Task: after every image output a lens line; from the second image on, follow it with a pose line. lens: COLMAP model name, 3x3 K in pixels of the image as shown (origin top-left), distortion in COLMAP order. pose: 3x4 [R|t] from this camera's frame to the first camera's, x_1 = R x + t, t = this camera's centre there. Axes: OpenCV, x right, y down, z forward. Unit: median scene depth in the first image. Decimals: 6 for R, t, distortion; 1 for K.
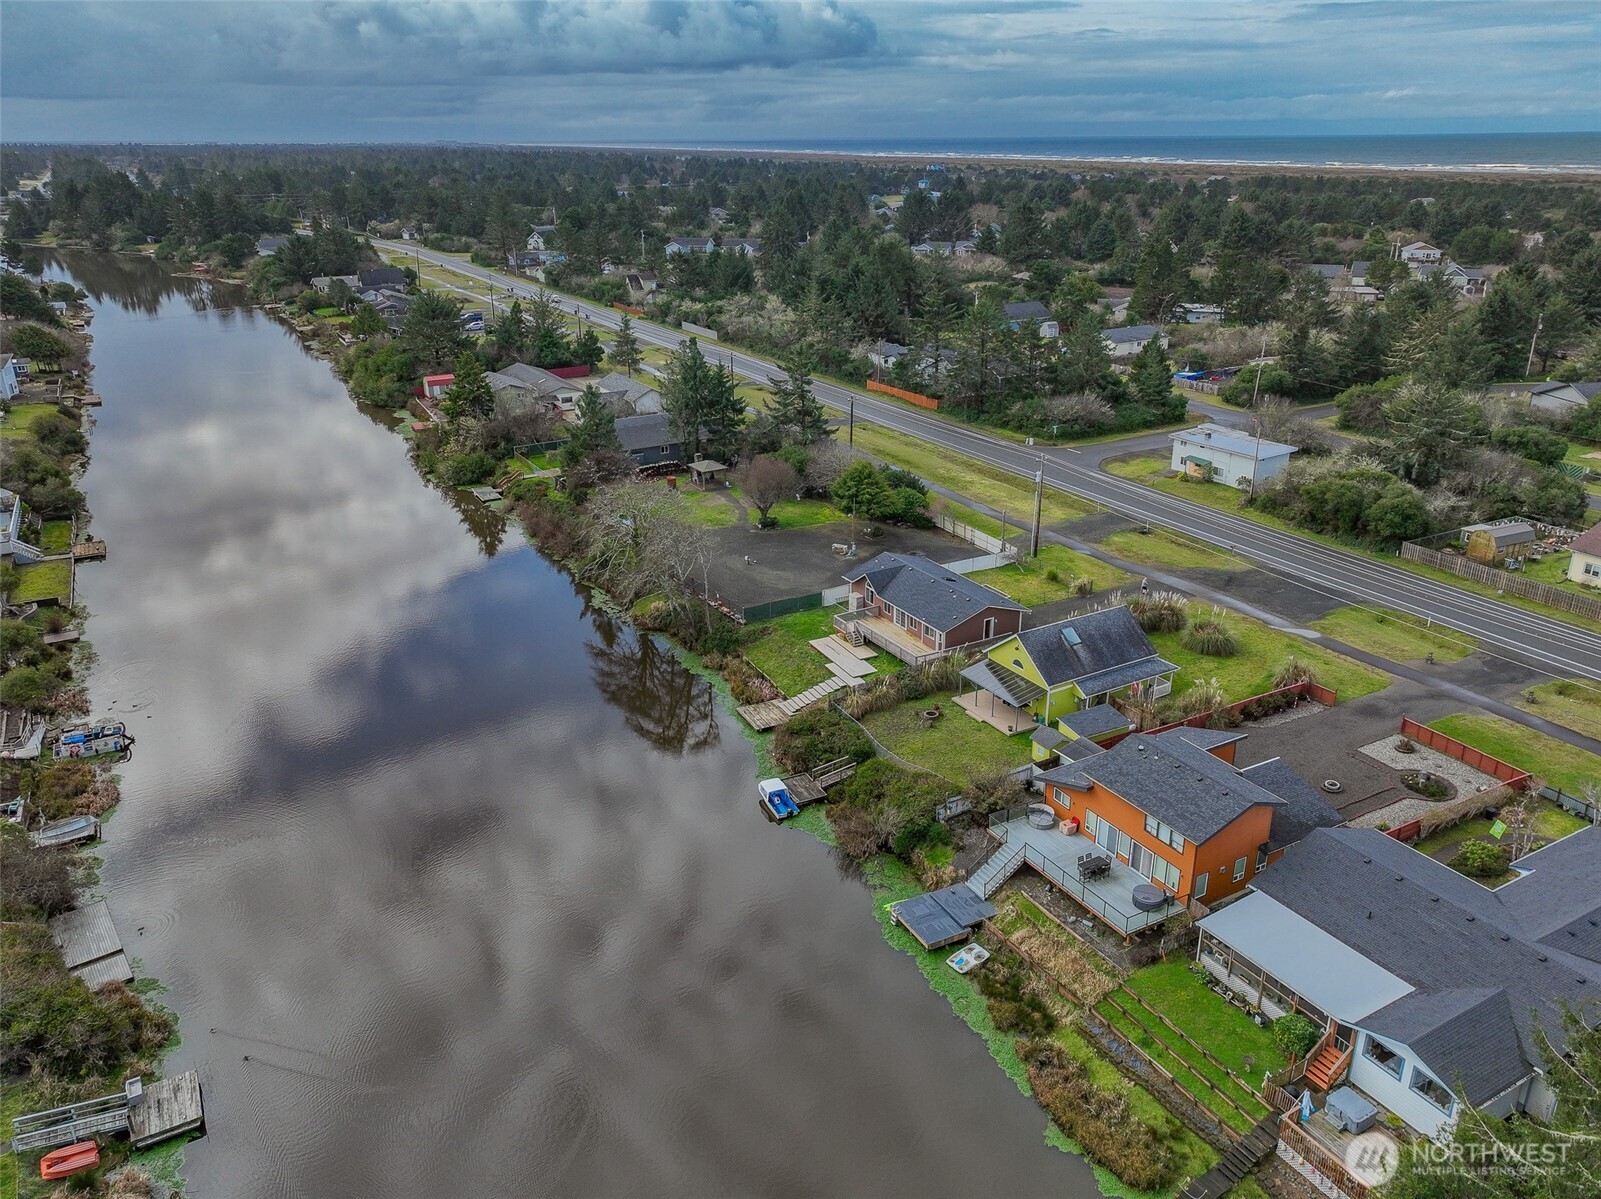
lens RADIAL K [[1163.4, 0, 804.1], [0, 1163.4, 596.3], [0, 0, 1]] dist [0.012265, 0.003836]
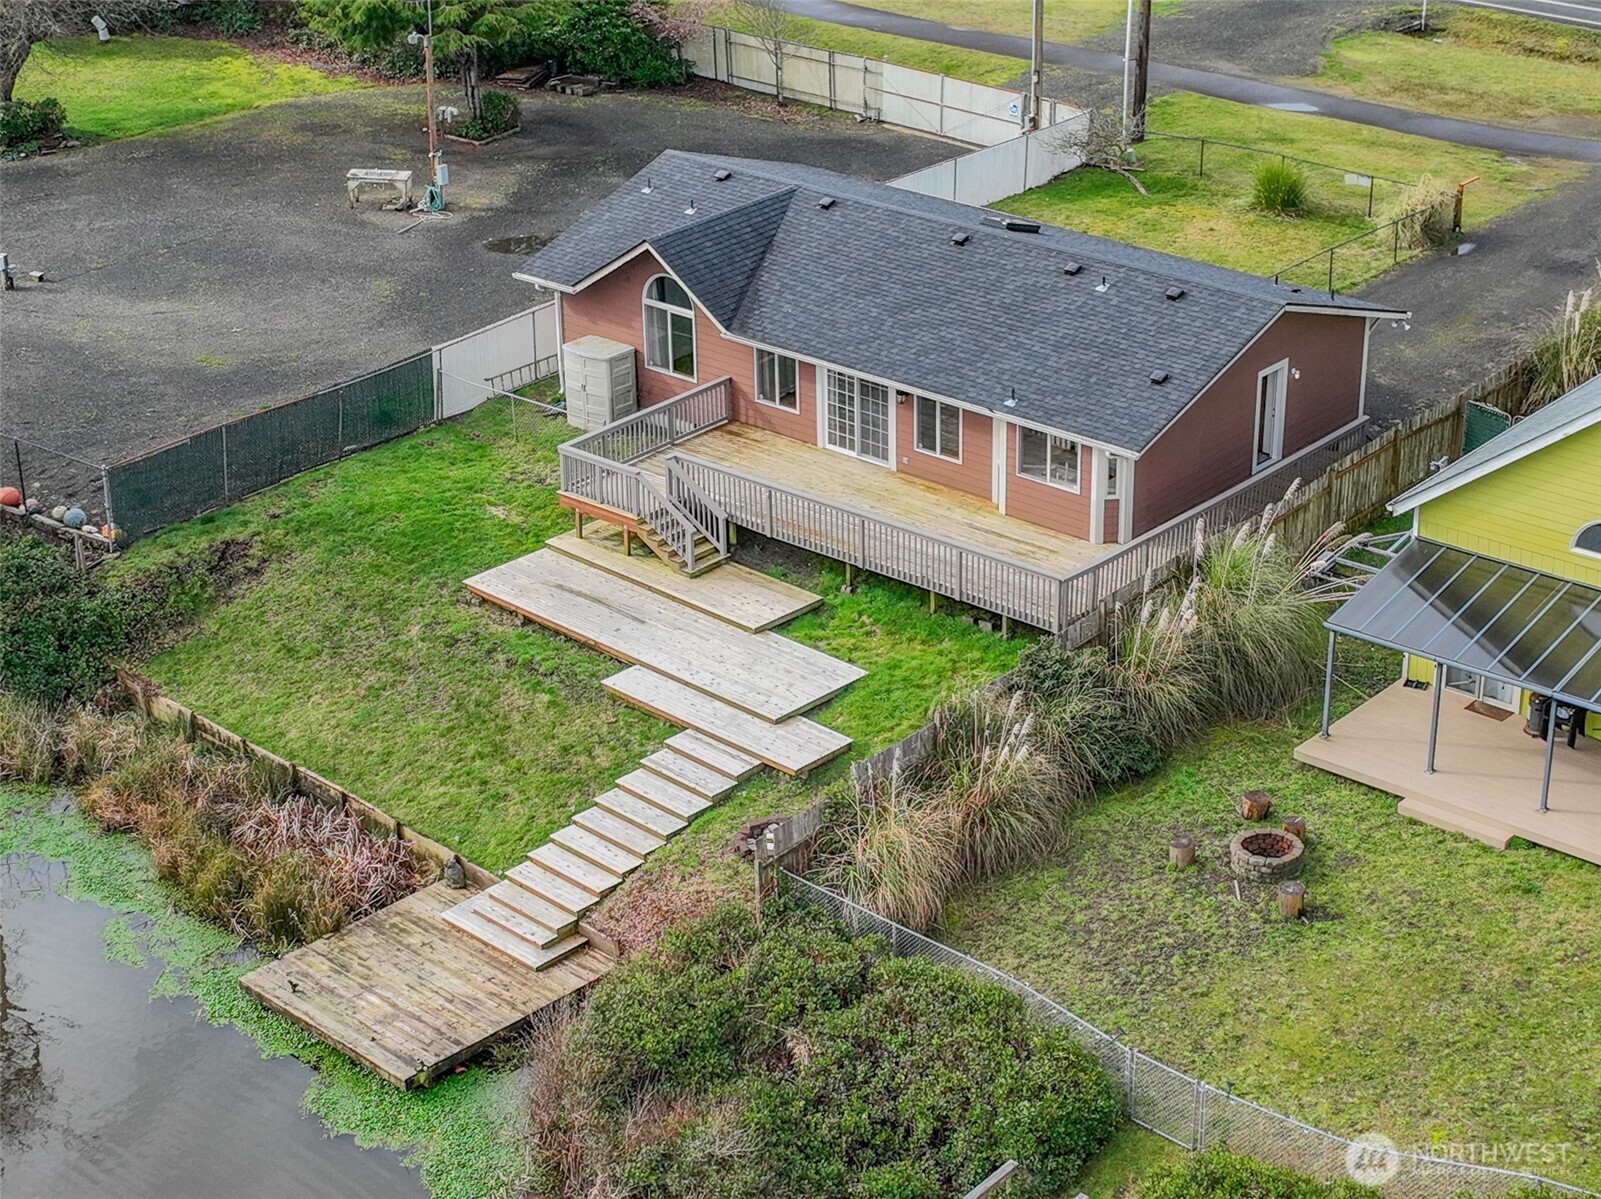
lens RADIAL K [[2970.9, 0, 800.5], [0, 2970.9, 599.5], [0, 0, 1]] dist [0.011083, 0.004877]
pose [[0.943033, -0.141249, 0.301228, -0.091252], [0.123169, 0.989292, 0.078293, 0.006491], [-0.309061, -0.036731, 0.950333, 0.420543]]
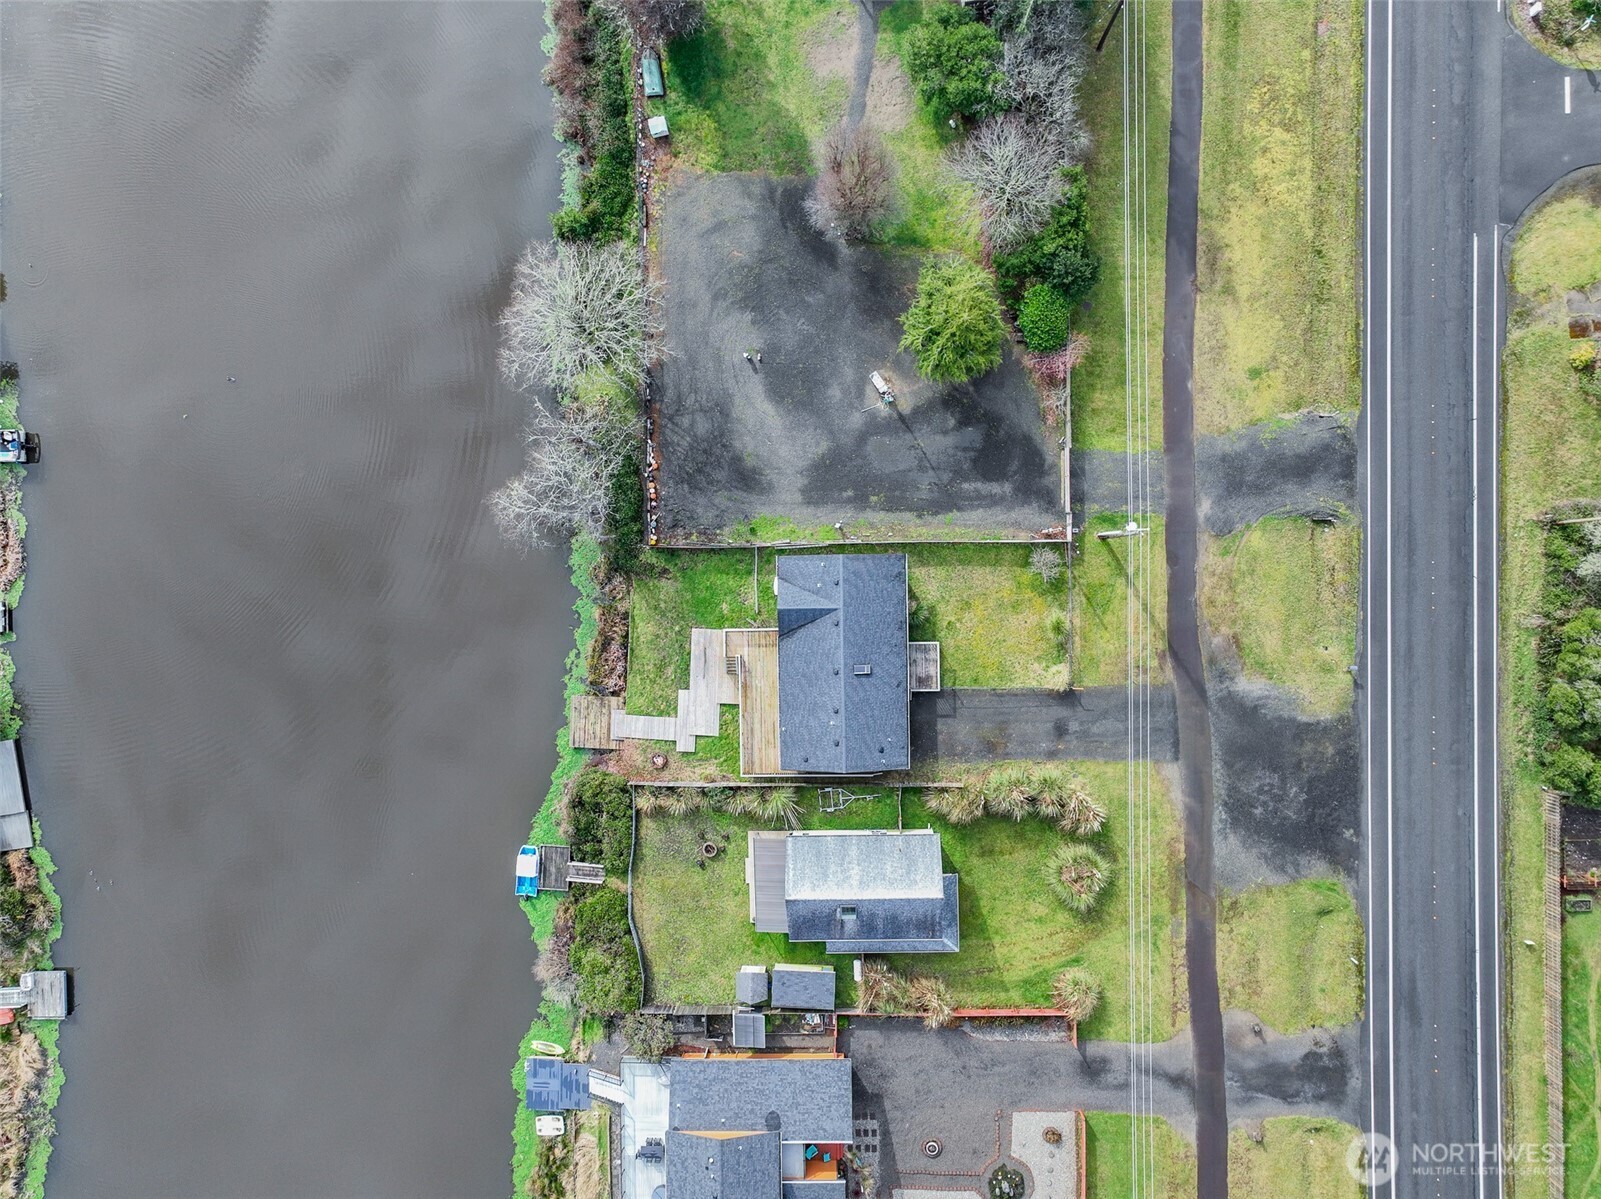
lens RADIAL K [[1163.4, 0, 804.1], [0, 1163.4, 596.3], [0, 0, 1]] dist [0.012265, 0.003836]
pose [[0.874734, 0.484442, -0.012517, 0.068354], [-0.152122, 0.299021, 0.942043, -0.718848], [0.460108, -0.822133, 0.335258, 0.689919]]
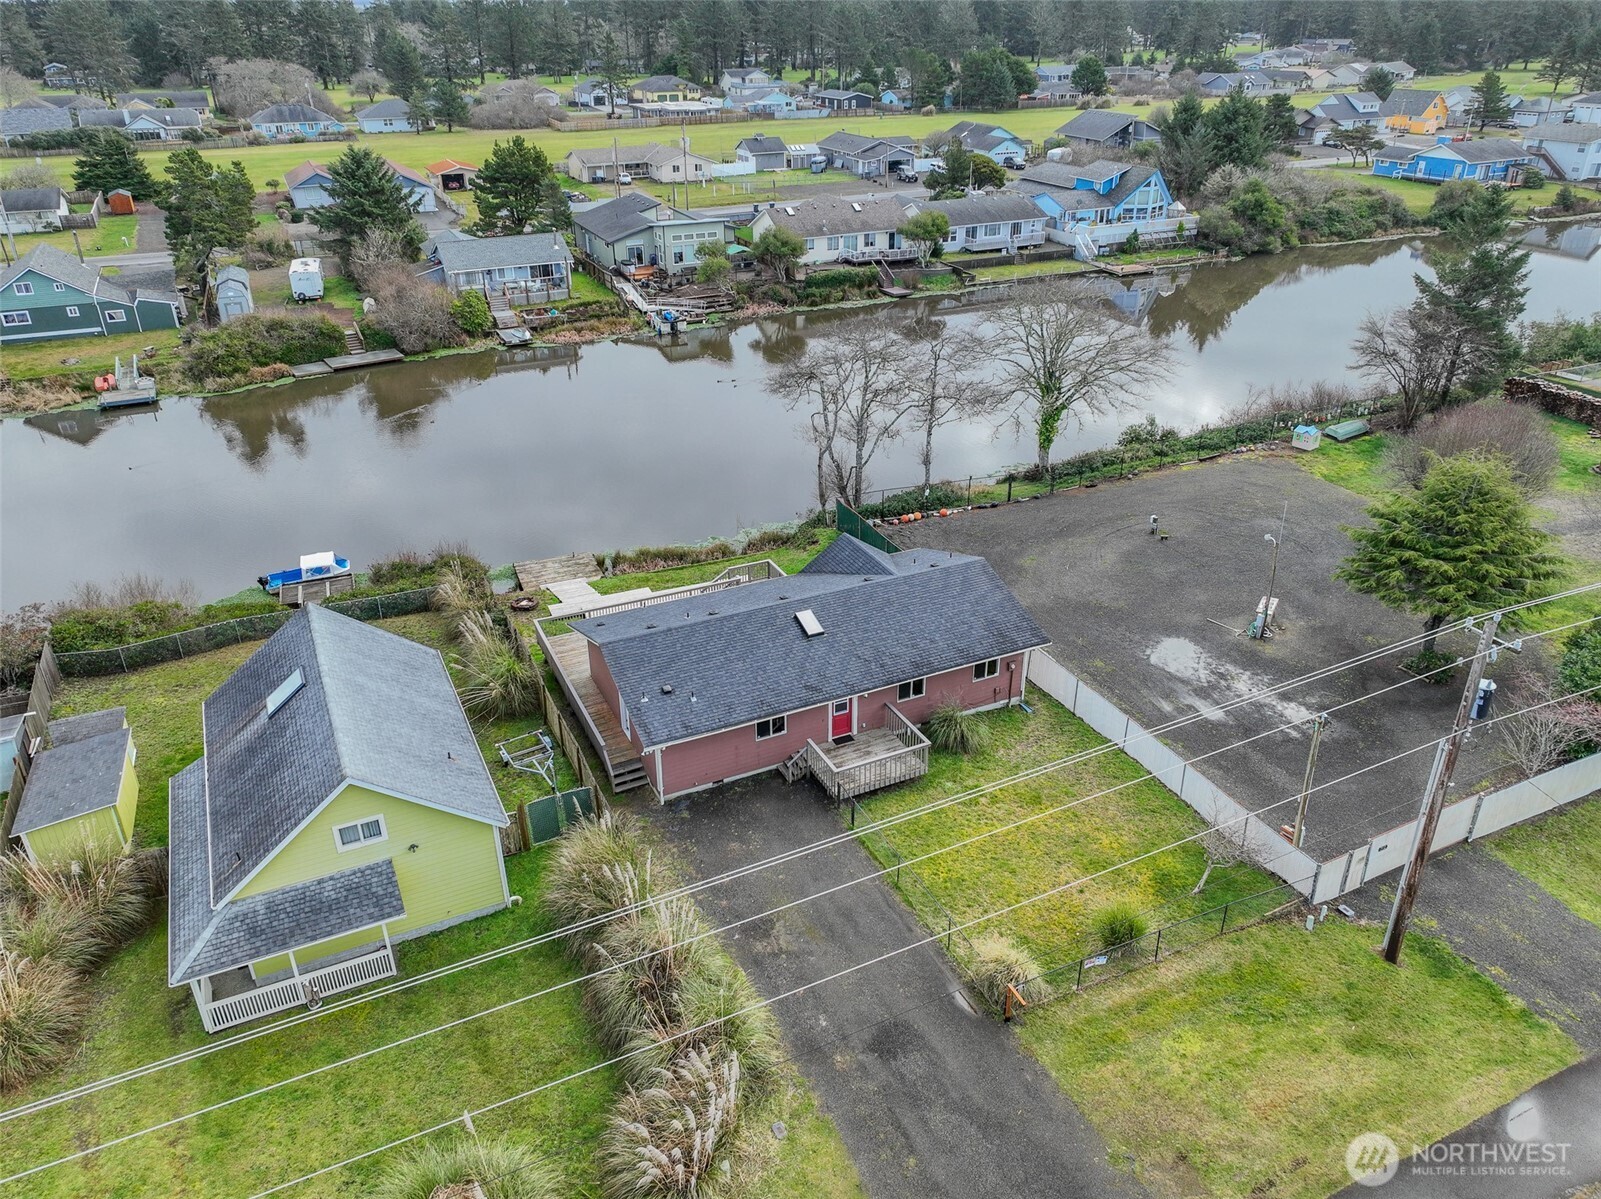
lens RADIAL K [[1165.2, 0, 813.0], [0, 1165.2, 599.2], [0, 0, 1]] dist [0.007157, 0.004430]
pose [[-0.070768, 0.462556, -0.883761, 0.437948], [-0.360425, 0.814266, 0.455043, -0.188835], [0.930100, 0.350732, 0.109093, 0.874283]]
